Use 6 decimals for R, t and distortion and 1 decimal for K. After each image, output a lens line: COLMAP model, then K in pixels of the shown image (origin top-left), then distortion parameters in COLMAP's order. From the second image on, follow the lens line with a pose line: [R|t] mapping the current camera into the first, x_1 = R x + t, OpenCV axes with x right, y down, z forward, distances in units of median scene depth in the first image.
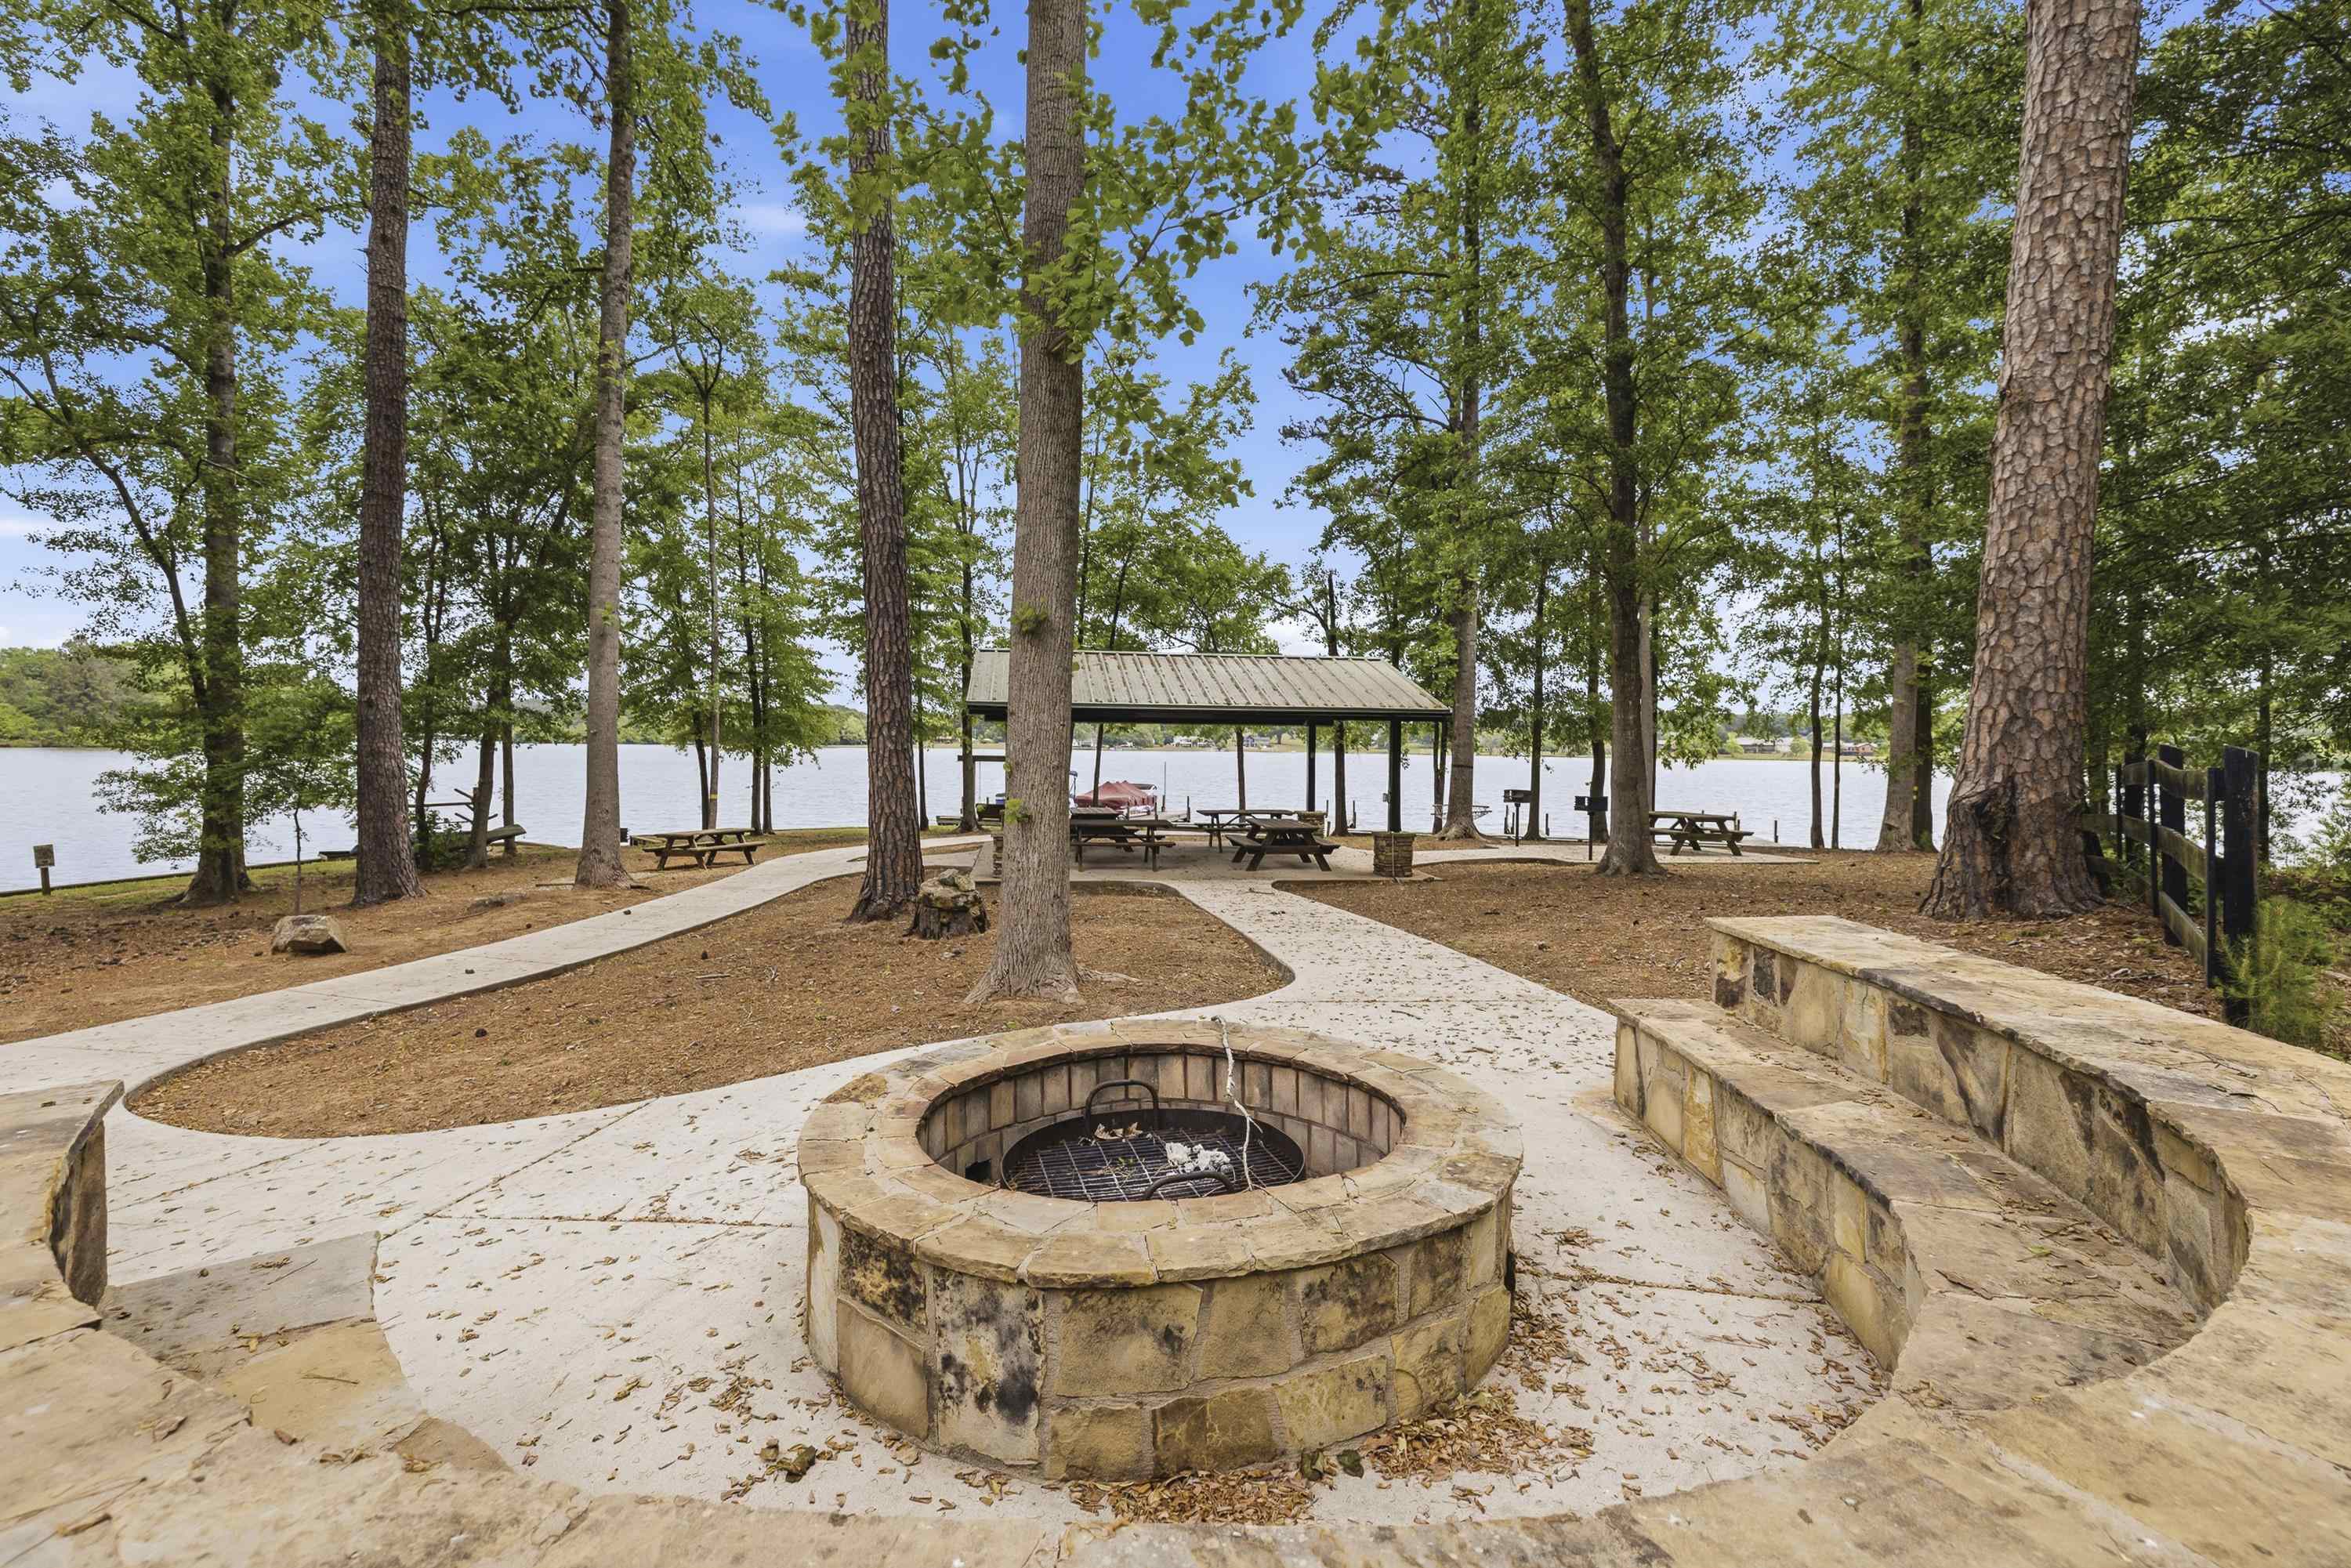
lens RADIAL K [[1014.3, 0, 1154.2], [0, 1014.3, 773.9], [0, 0, 1]] dist [-0.000522, 0.001083]
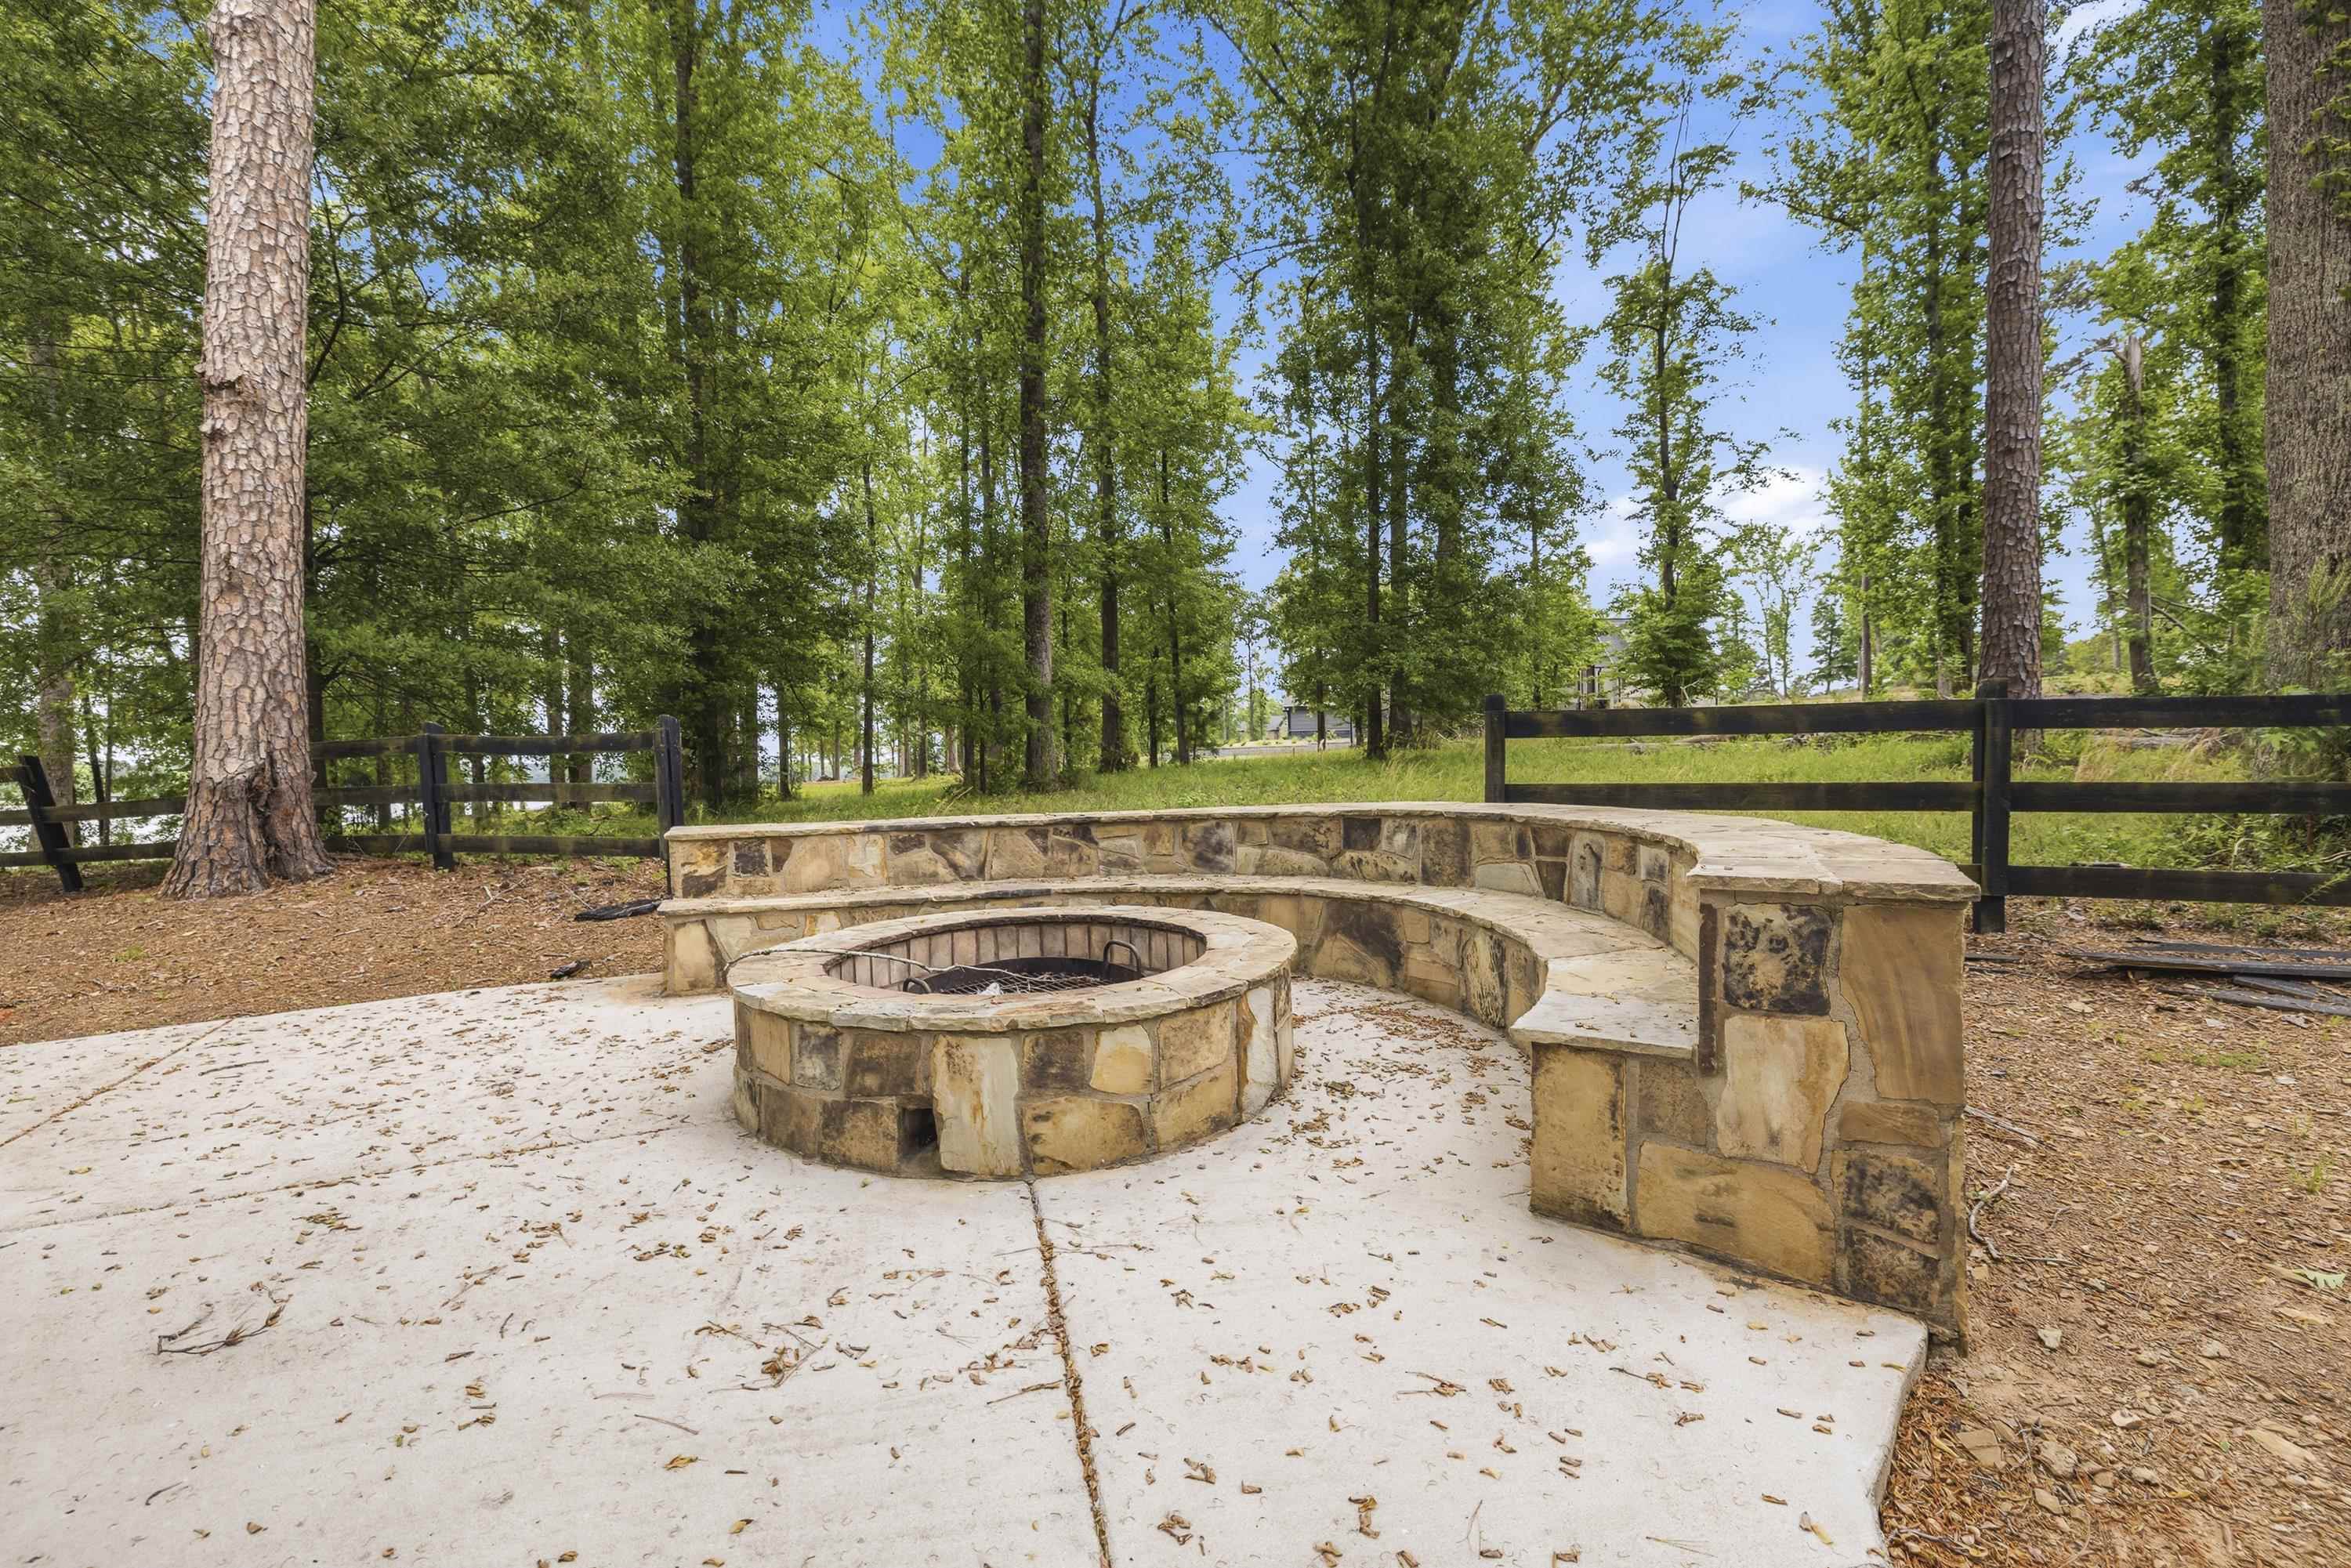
lens RADIAL K [[1014.3, 0, 1158.7], [0, 1014.3, 778.3], [0, 0, 1]] dist [-0.000522, 0.001083]
pose [[-0.363083, -0.012587, 0.931672, -0.497760], [0.039740, 0.998790, 0.028981, 0.035893], [-0.930909, 0.047547, -0.362144, 0.521673]]
